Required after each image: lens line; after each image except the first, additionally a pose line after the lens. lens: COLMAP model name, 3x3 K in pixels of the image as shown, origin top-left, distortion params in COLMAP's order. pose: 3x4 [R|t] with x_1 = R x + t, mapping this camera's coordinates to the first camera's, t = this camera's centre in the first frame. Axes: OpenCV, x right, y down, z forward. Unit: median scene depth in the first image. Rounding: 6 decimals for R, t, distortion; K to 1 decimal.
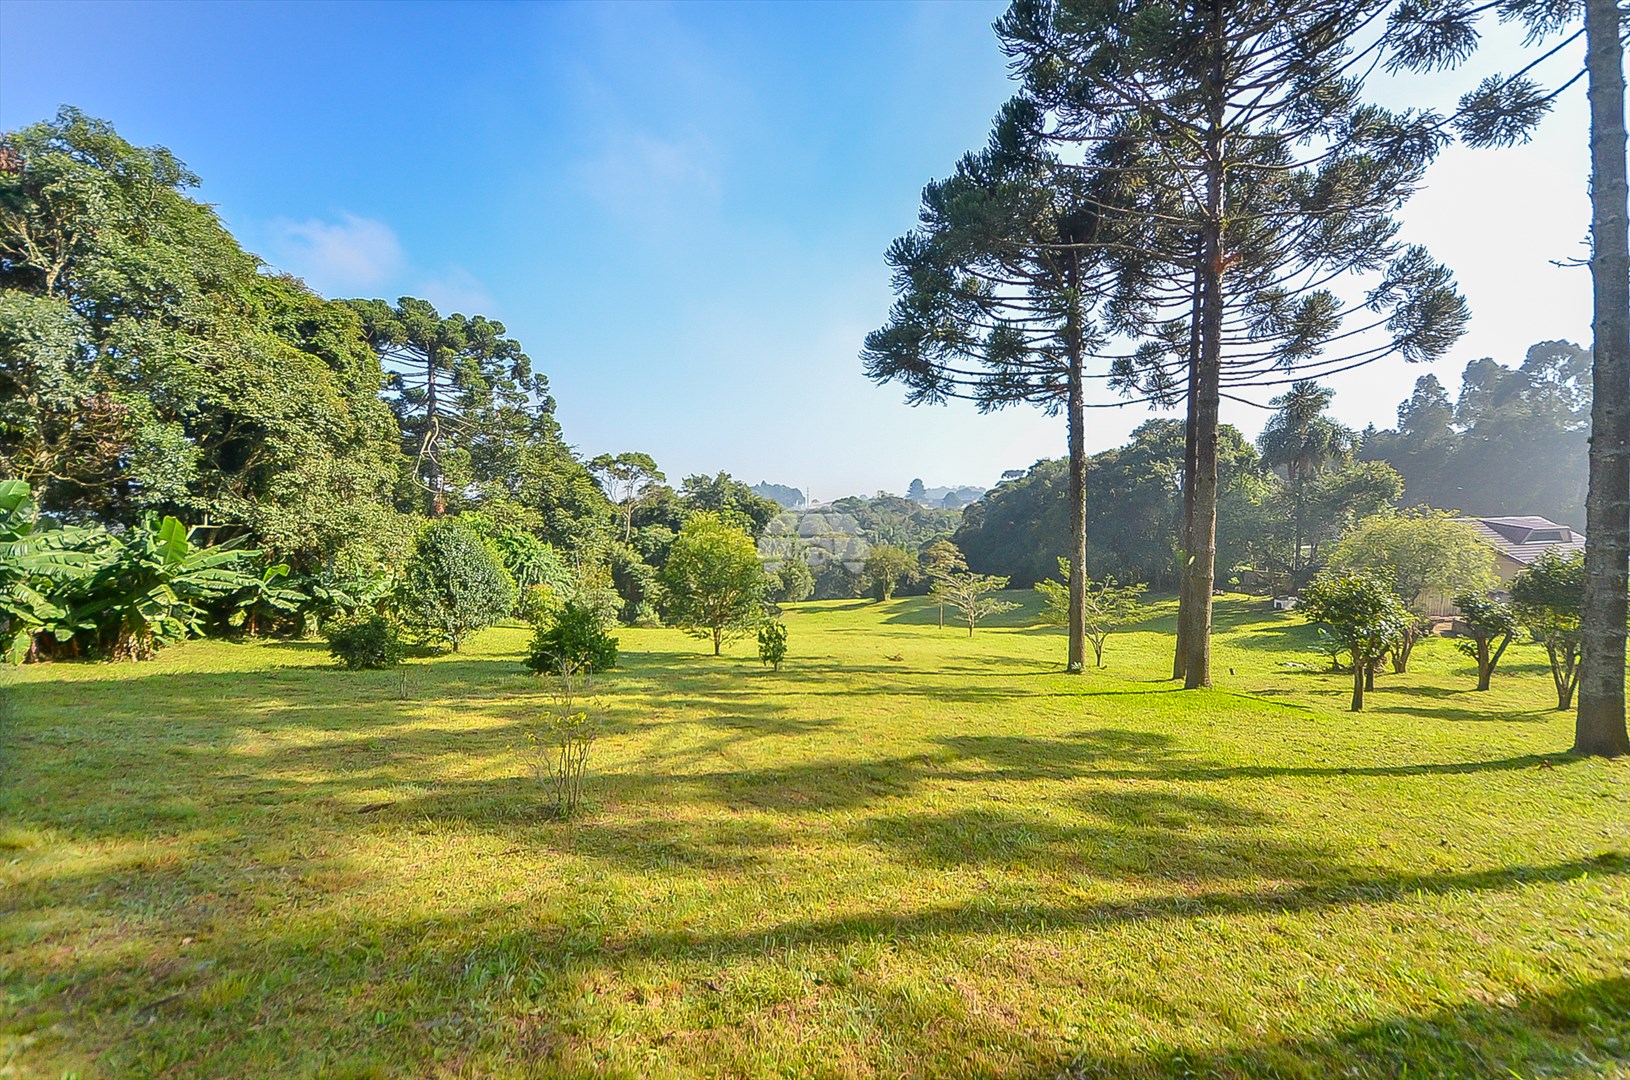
lens RADIAL K [[612.9, 0, 842.7], [0, 612.9, 567.3], [0, 0, 1]] dist [-0.001782, -0.010062]
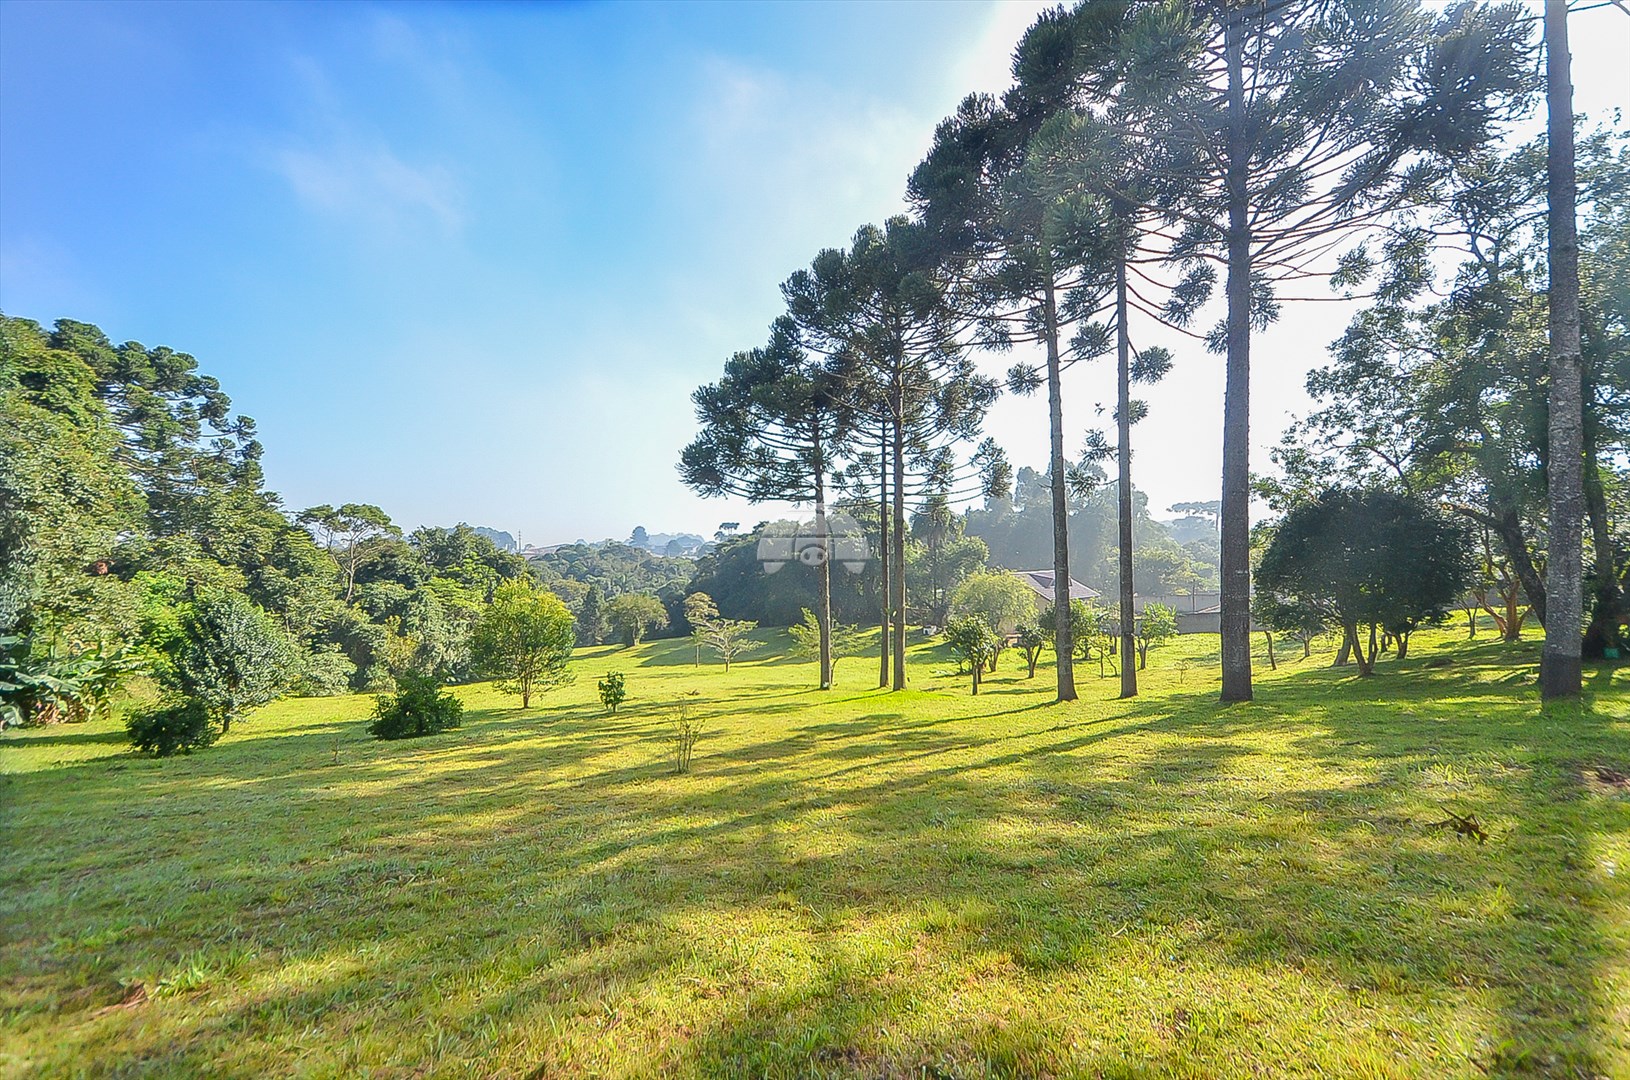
lens RADIAL K [[548.8, 0, 840.3], [0, 548.8, 558.4], [0, 0, 1]] dist [-0.000516, -0.004205]
pose [[0.889825, 0.008794, 0.456217, -0.152227], [0.032168, 0.996118, -0.081943, -0.026642], [-0.455166, 0.087591, 0.886088, -0.172061]]
